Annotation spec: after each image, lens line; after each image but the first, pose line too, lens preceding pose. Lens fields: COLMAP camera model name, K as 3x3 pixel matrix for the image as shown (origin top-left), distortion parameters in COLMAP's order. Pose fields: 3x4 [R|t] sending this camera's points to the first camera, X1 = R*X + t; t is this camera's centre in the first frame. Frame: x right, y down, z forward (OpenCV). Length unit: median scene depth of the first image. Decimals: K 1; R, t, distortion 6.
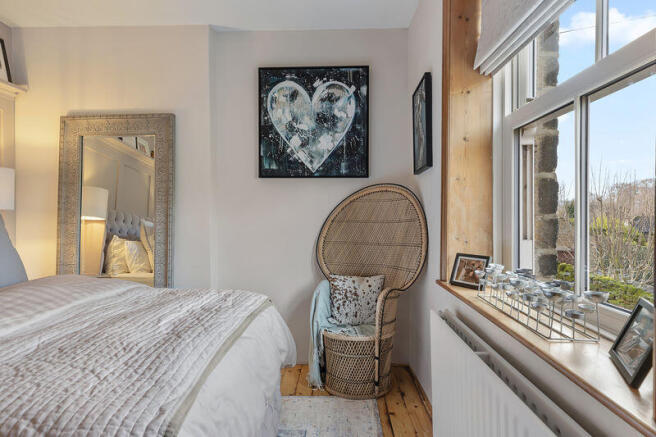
lens RADIAL K [[404.9, 0, 328.9], [0, 404.9, 204.5], [0, 0, 1]] dist [0.010389, -0.006246]
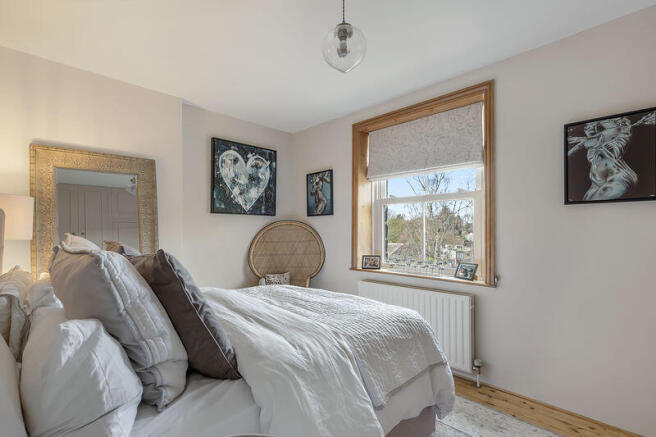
lens RADIAL K [[303.7, 0, 321.3], [0, 303.7, 218.8], [0, 0, 1]] dist [-0.001438, 0.000578]
pose [[0.697720, 0.028456, 0.715805, -0.682598], [-0.016484, 0.999584, -0.023669, -0.027426], [-0.716180, 0.004715, 0.697899, -0.031857]]
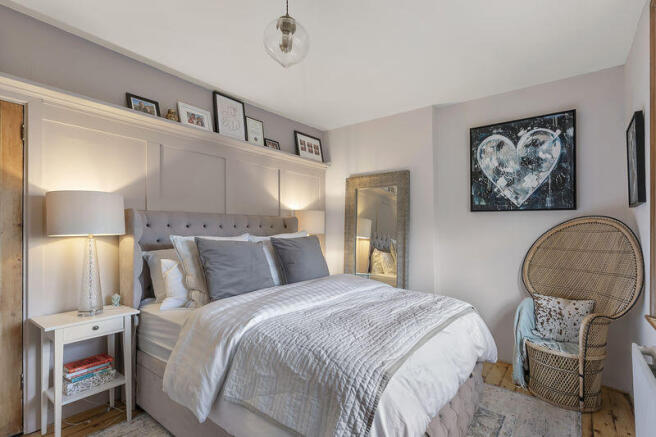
lens RADIAL K [[303.7, 0, 336.5], [0, 303.7, 218.3], [0, 0, 1]] dist [-0.001438, 0.000578]
pose [[0.810427, -0.007378, -0.585793, 0.052329], [-0.002872, 0.999859, -0.016567, -0.027744], [0.585833, 0.015109, 0.810291, -0.053801]]
